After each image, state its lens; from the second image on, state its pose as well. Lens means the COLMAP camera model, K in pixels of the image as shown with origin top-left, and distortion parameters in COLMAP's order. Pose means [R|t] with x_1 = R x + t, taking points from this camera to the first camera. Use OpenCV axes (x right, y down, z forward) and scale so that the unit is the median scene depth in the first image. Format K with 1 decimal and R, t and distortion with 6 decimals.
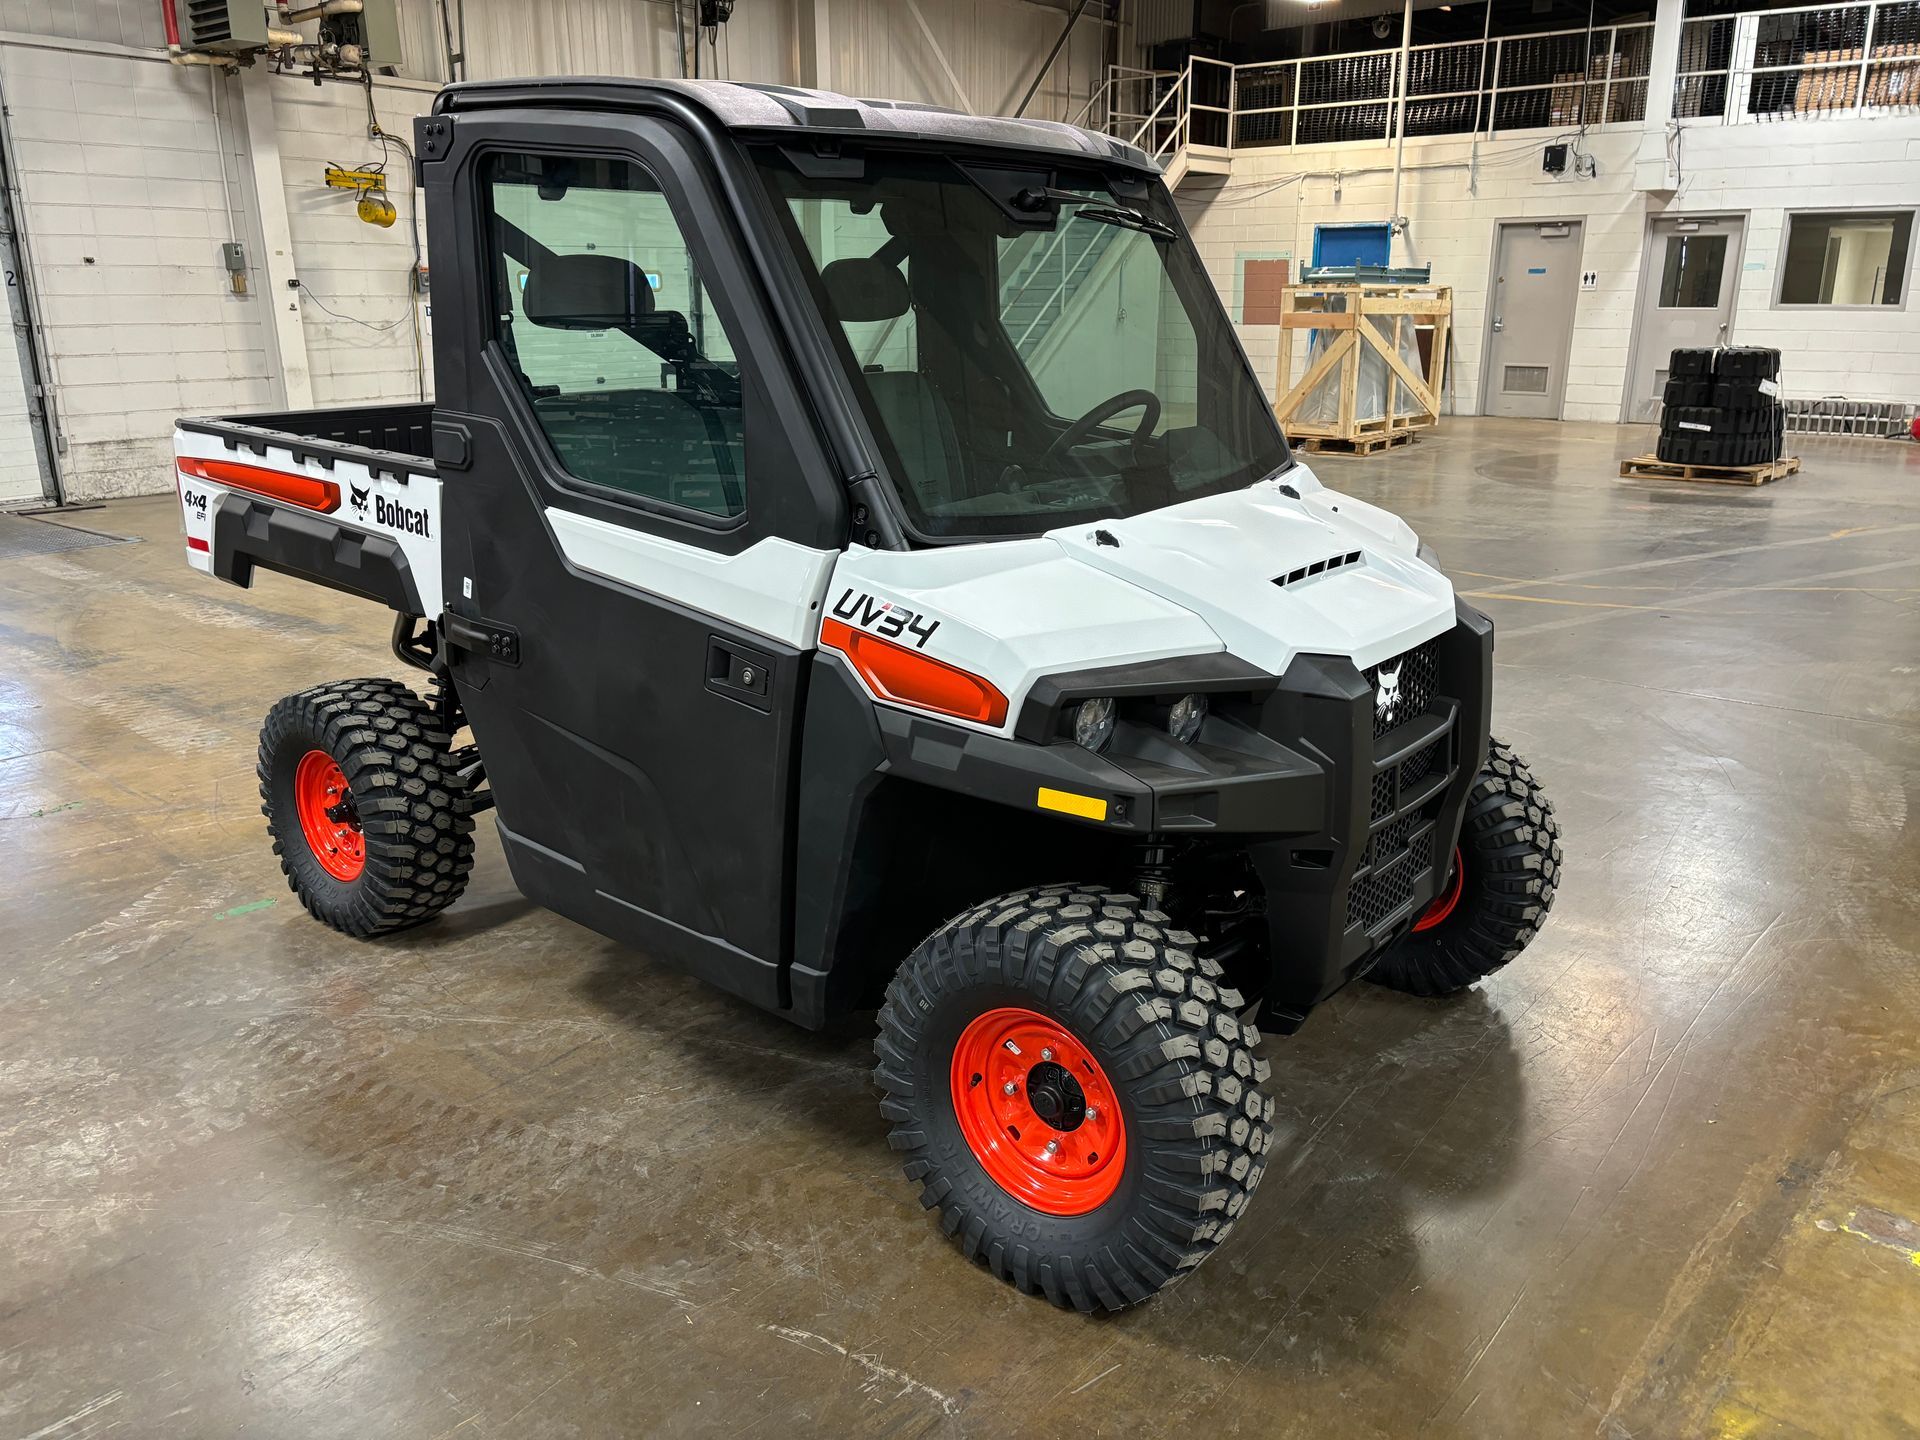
lens RADIAL K [[1450.4, 0, 969.3], [0, 1450.4, 719.4], [0, 0, 1]] dist [0.050634, -0.045255]
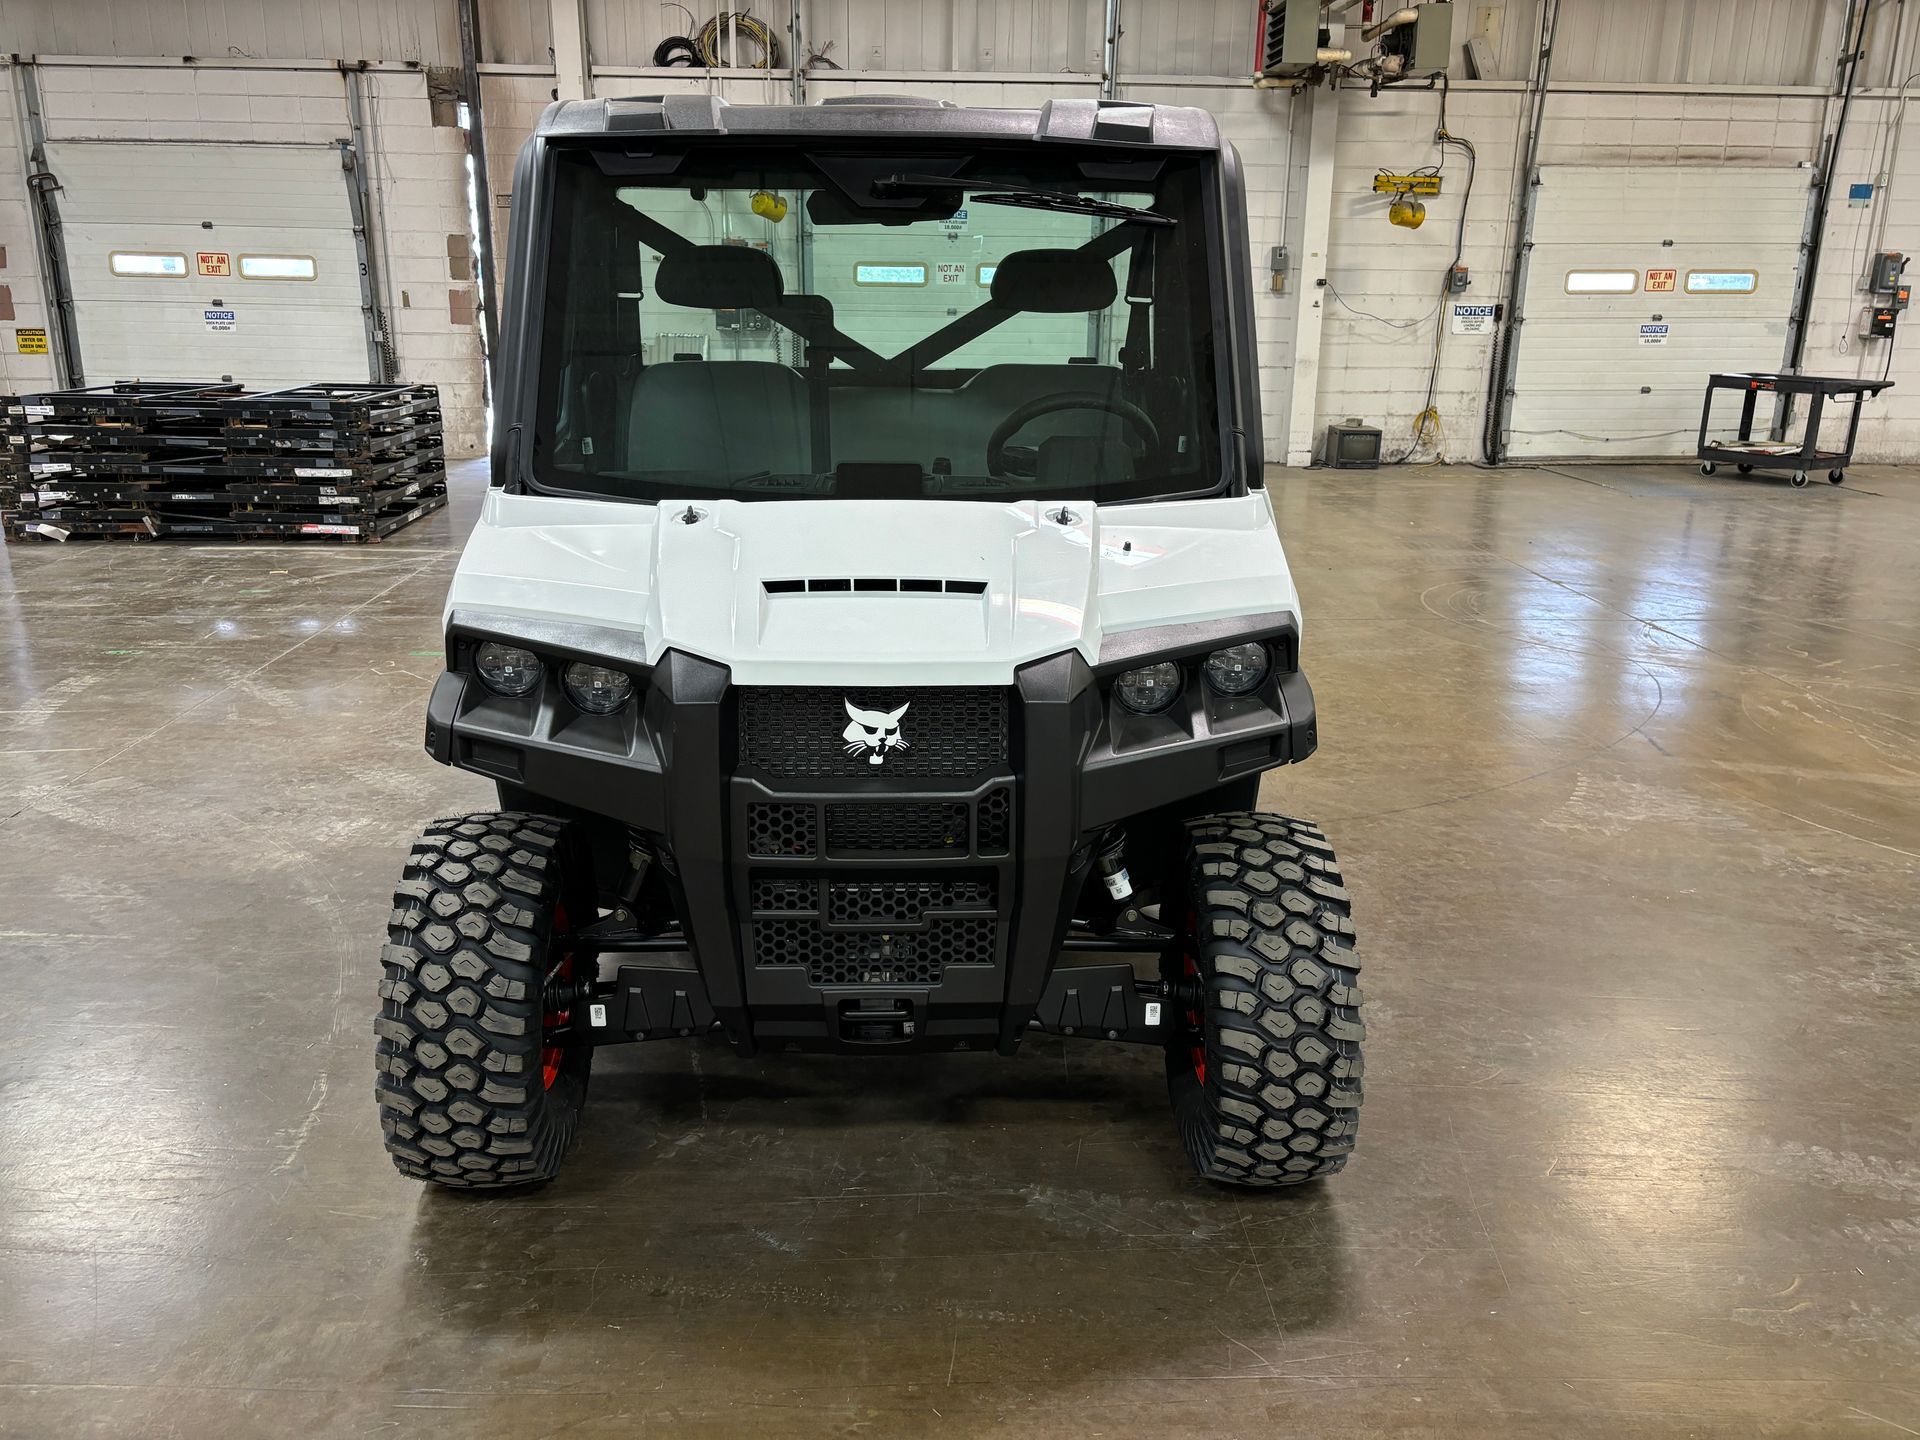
lens RADIAL K [[1450.4, 0, 957.2], [0, 1450.4, 710.9], [0, 0, 1]] dist [0.050634, -0.045255]
pose [[0.653063, 0.225460, -0.722963, 0.922126], [-0.230970, 0.968469, 0.093384, -0.120778], [0.721222, 0.105998, 0.684546, 0.415925]]
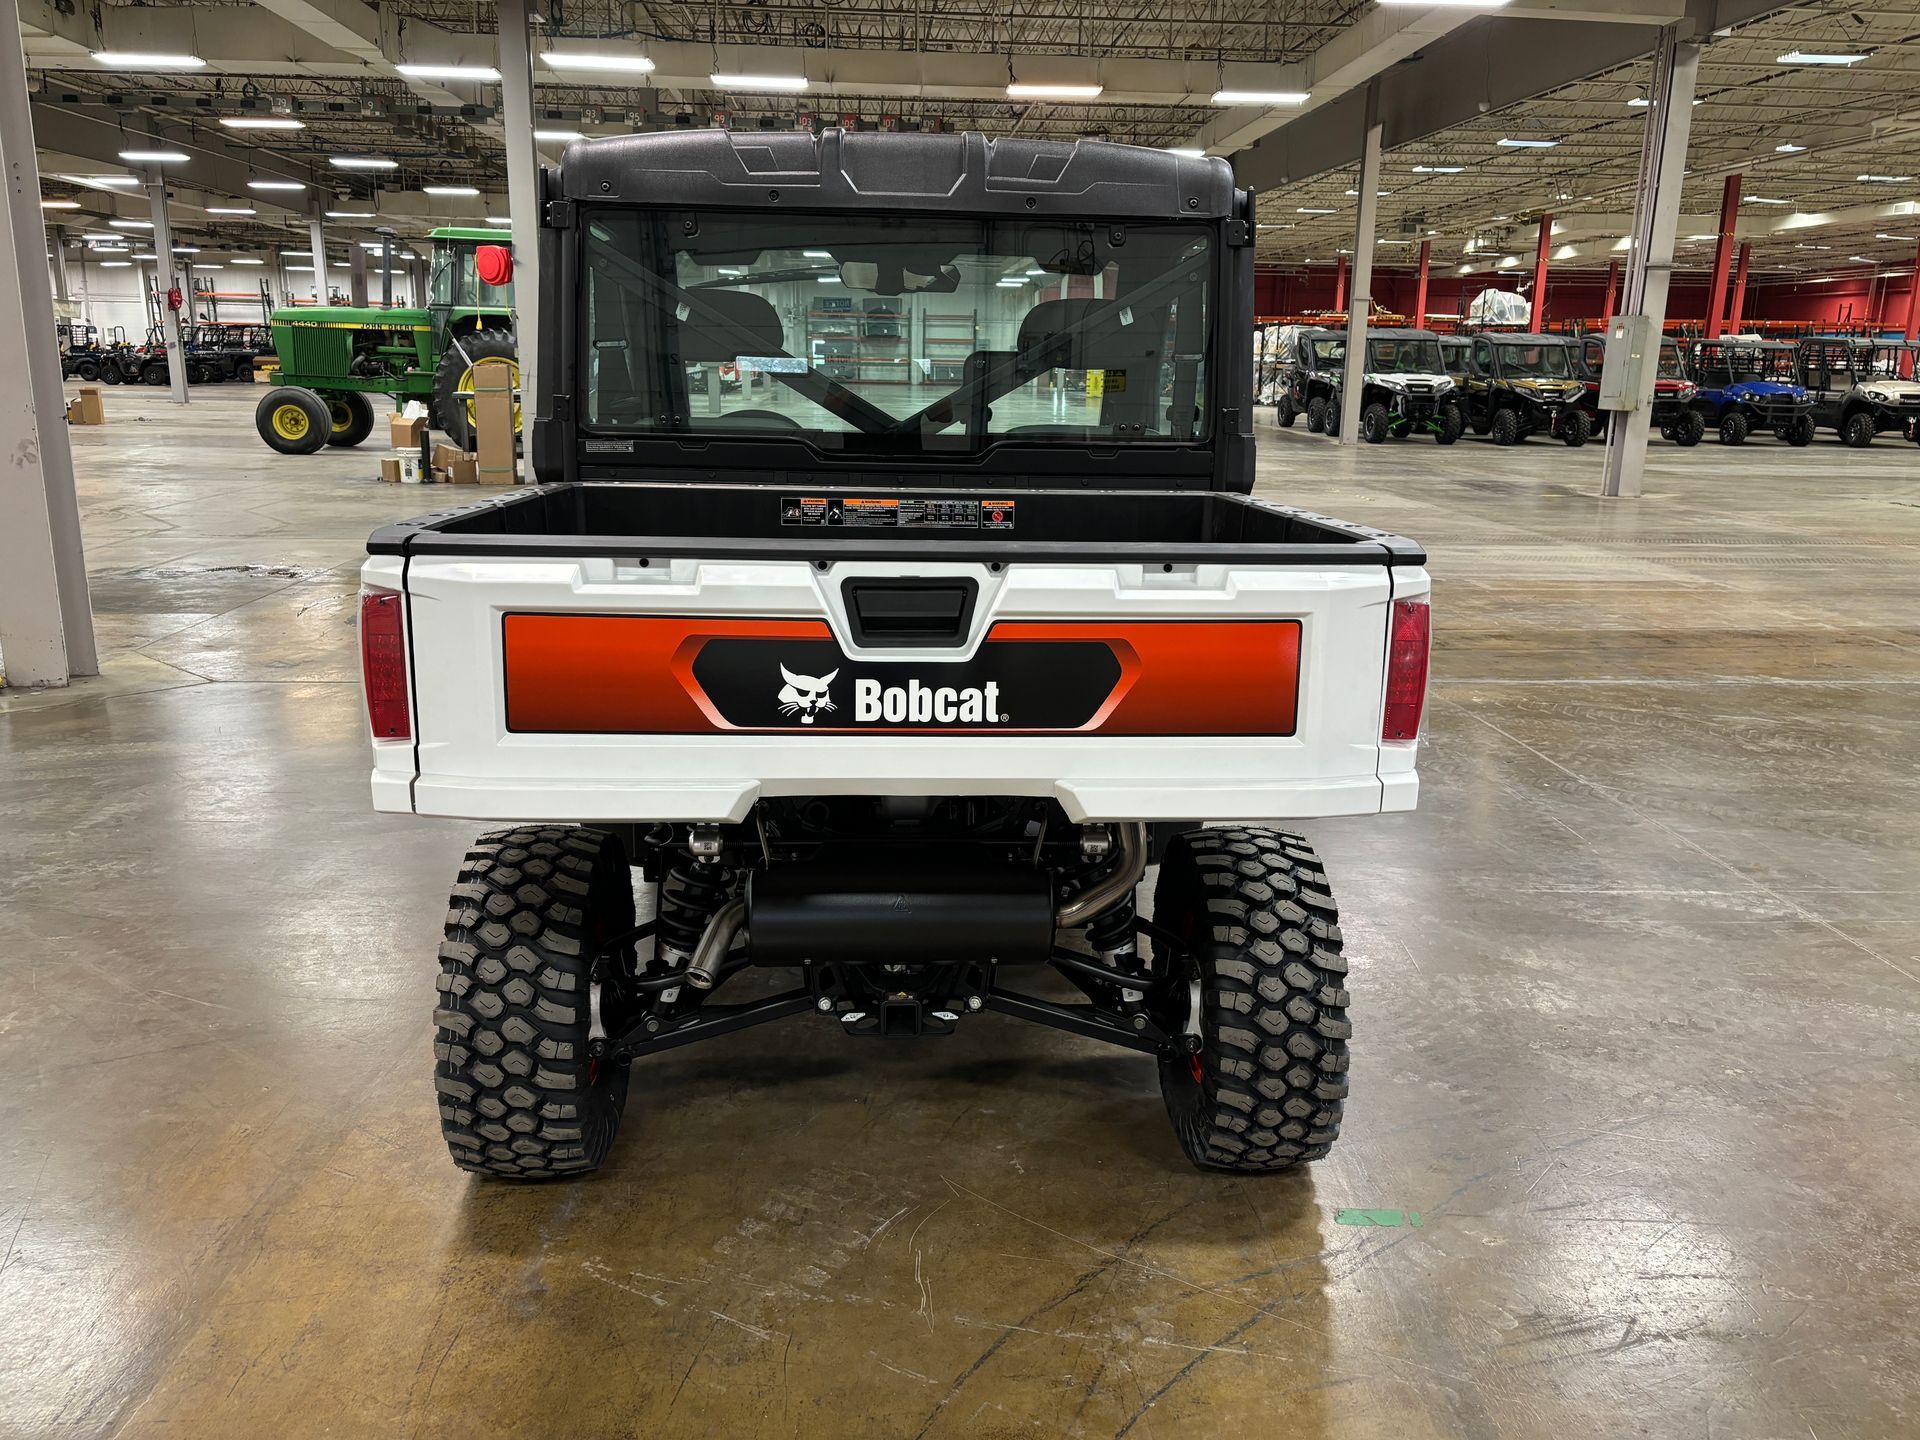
lens RADIAL K [[1450.4, 0, 970.7], [0, 1450.4, 702.0], [0, 0, 1]] dist [0.050634, -0.045255]
pose [[-0.673520, -0.182430, 0.716303, -1.163485], [0.197574, 0.889375, 0.412282, -0.583688], [-0.712275, 0.419203, -0.562969, 2.033434]]
